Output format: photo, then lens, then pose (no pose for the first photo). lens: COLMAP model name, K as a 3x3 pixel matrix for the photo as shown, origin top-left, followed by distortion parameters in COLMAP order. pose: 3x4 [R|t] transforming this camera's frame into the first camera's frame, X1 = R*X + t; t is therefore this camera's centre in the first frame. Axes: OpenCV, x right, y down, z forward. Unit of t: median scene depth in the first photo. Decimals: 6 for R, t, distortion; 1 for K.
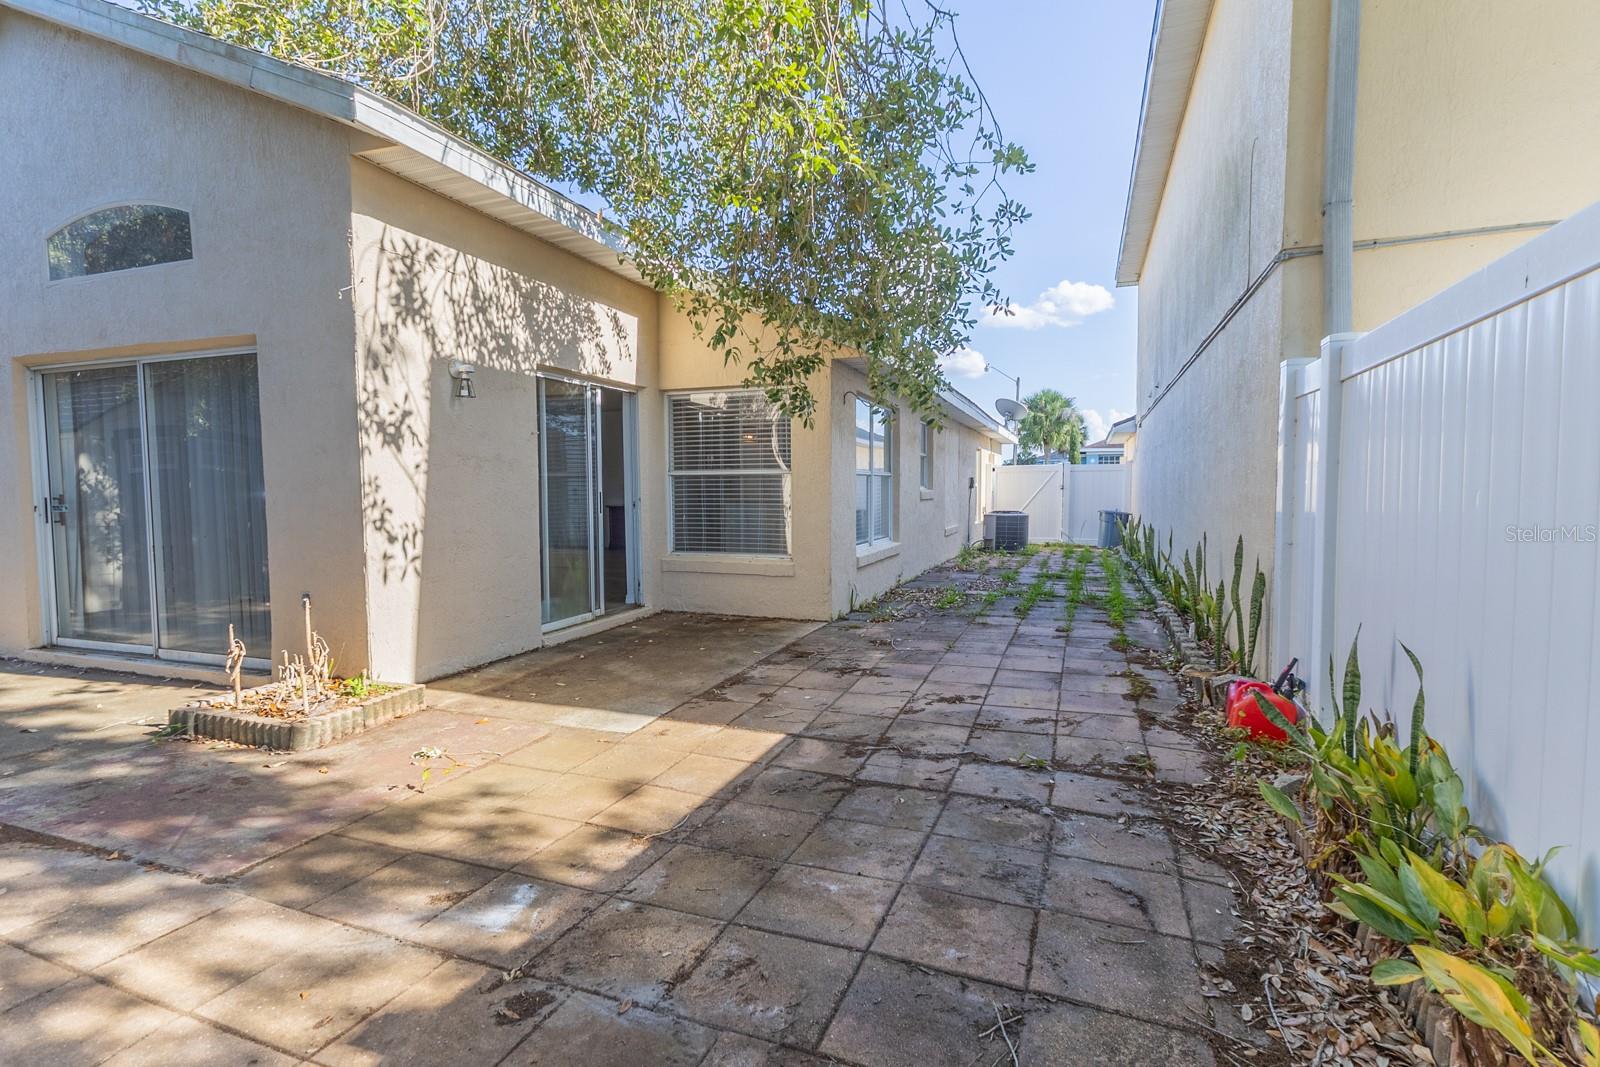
lens RADIAL K [[756.1, 0, 797.5], [0, 756.1, 531.8], [0, 0, 1]] dist [0.004012, 0.001059]
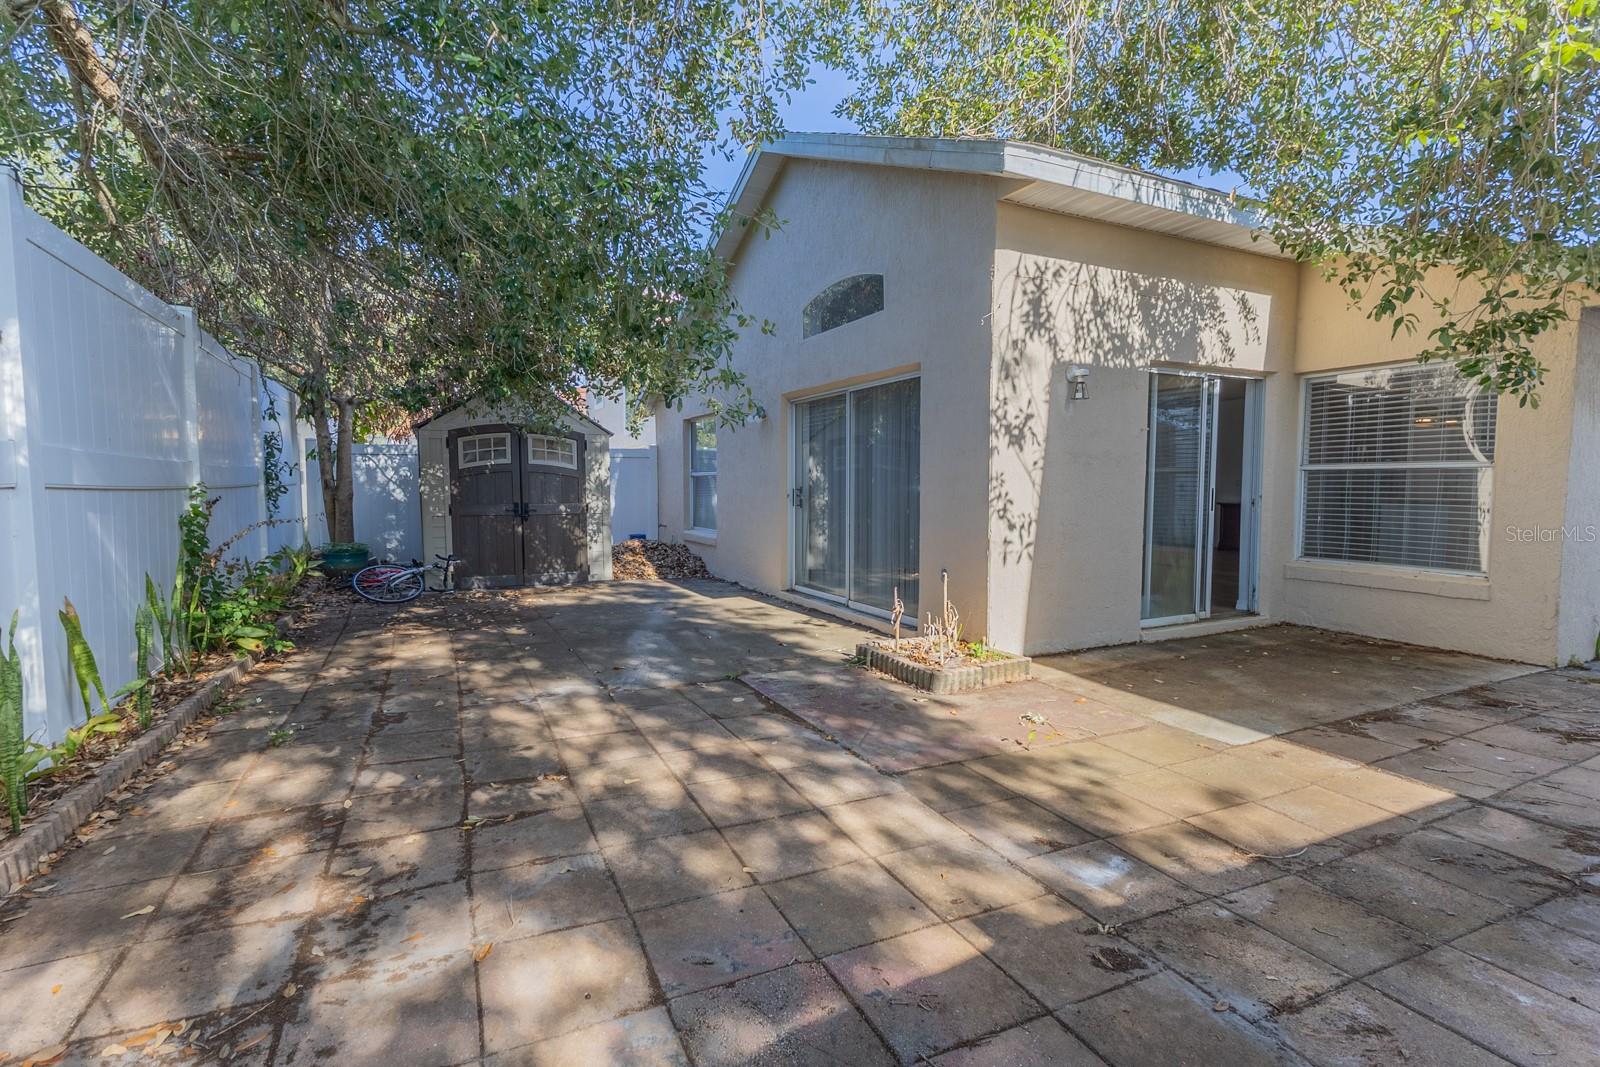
lens RADIAL K [[740.8, 0, 794.1], [0, 740.8, 531.6], [0, 0, 1]] dist [0.003661, 0.000843]
pose [[0.722270, 0.052175, -0.689641, 0.003571], [-0.046295, 0.998561, 0.027061, 0.001270], [0.690060, 0.012382, 0.723646, -0.042333]]
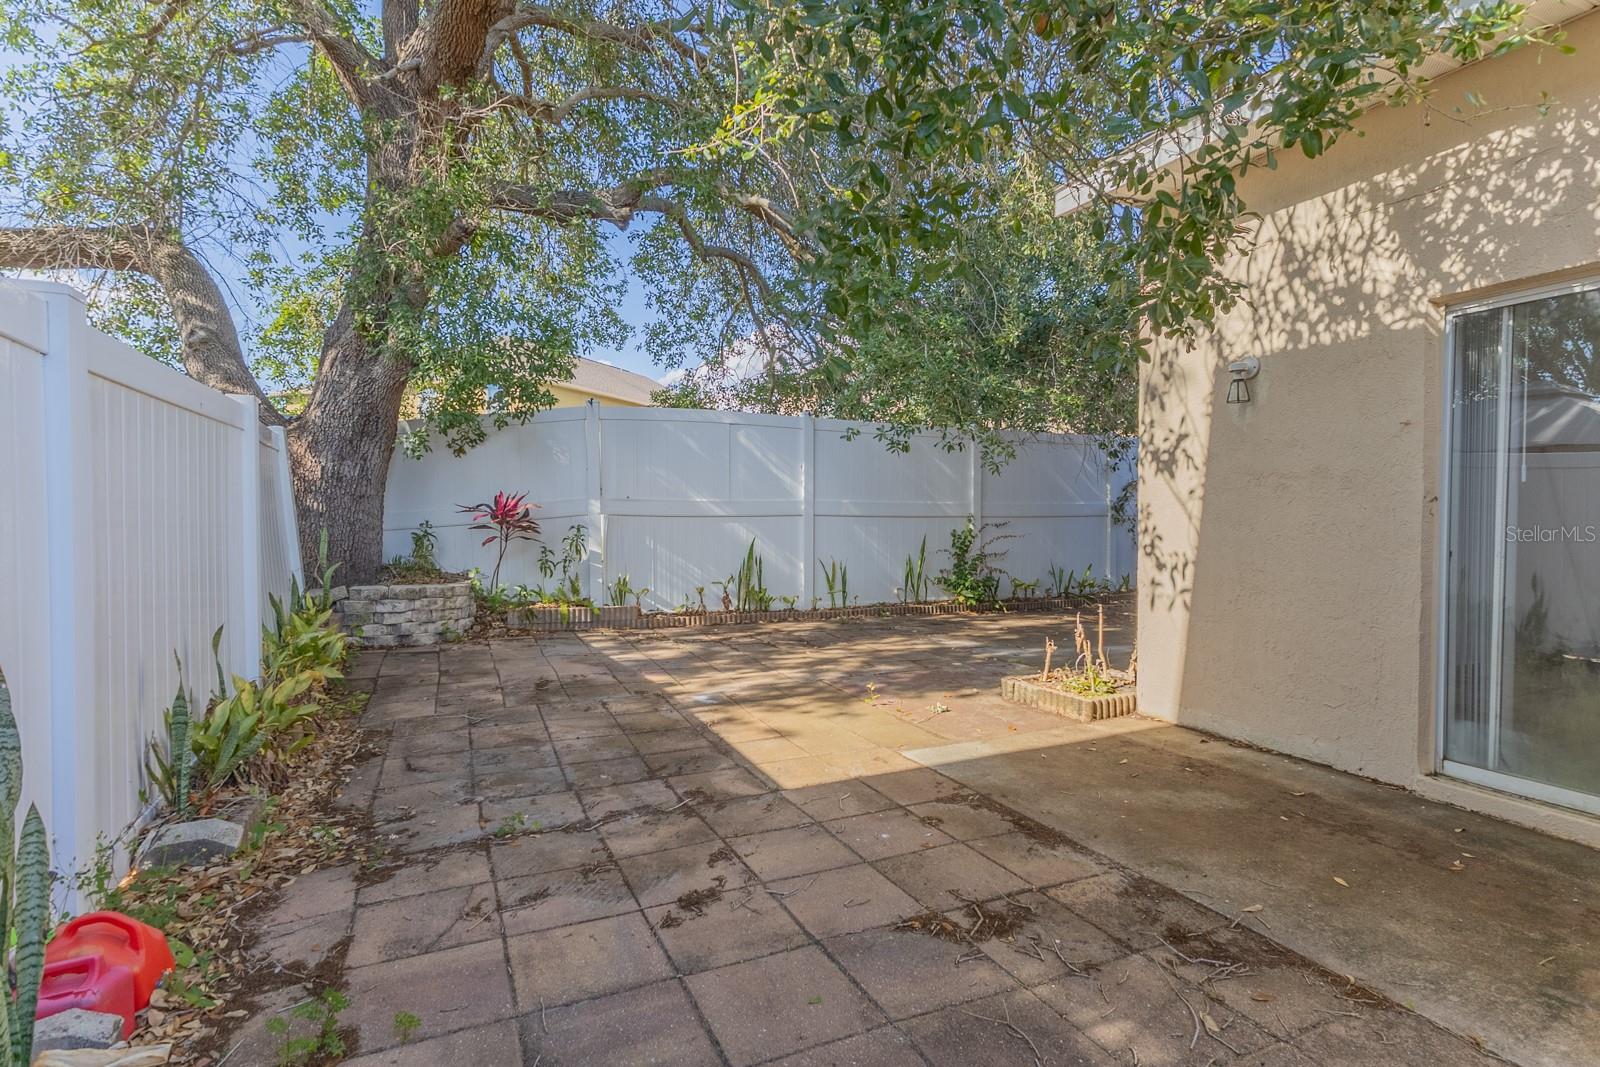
lens RADIAL K [[776.4, 0, 800.0], [0, 776.4, 533.5], [0, 0, 1]] dist [0.023328, 0.000526]
pose [[-0.695563, 0.022083, -0.718126, 0.515946], [-0.039556, 0.996834, 0.068966, -0.082893], [0.717376, 0.076377, -0.692488, 1.321210]]
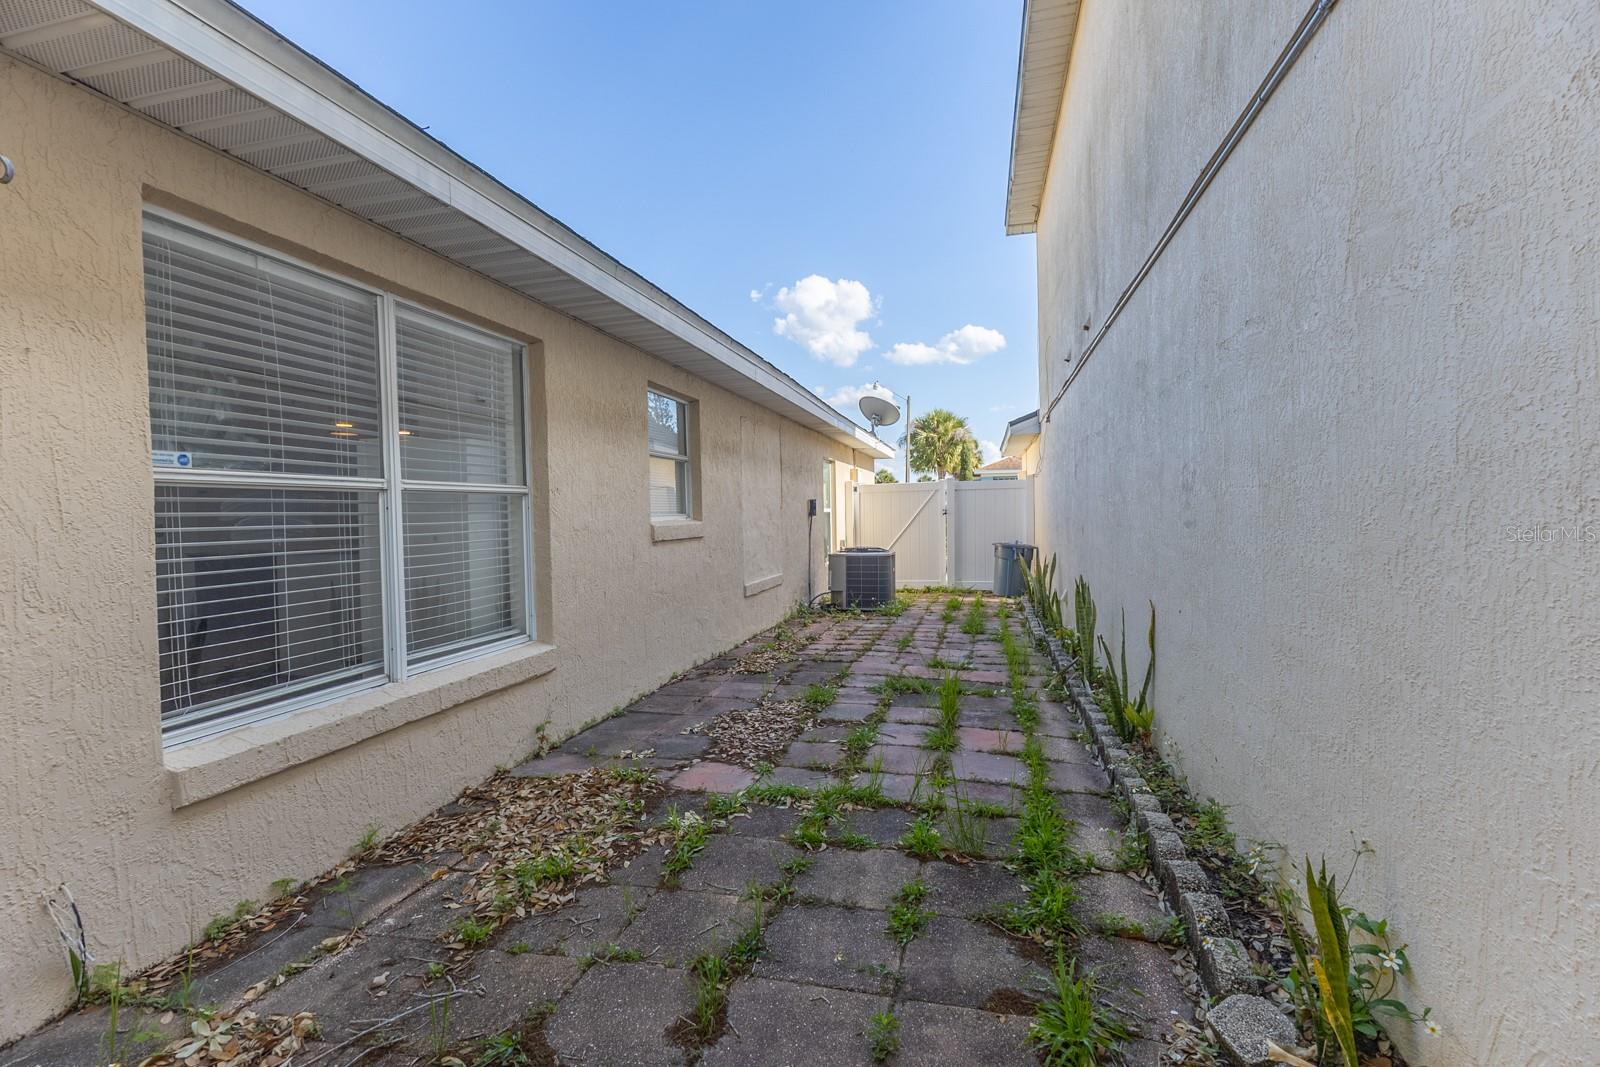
lens RADIAL K [[756.1, 0, 797.5], [0, 756.1, 531.8], [0, 0, 1]] dist [0.004012, 0.001059]
pose [[0.992316, -0.017924, 0.122422, 0.142630], [0.022314, 0.999153, -0.034581, -0.021162], [-0.121699, 0.037047, 0.991875, 0.350791]]
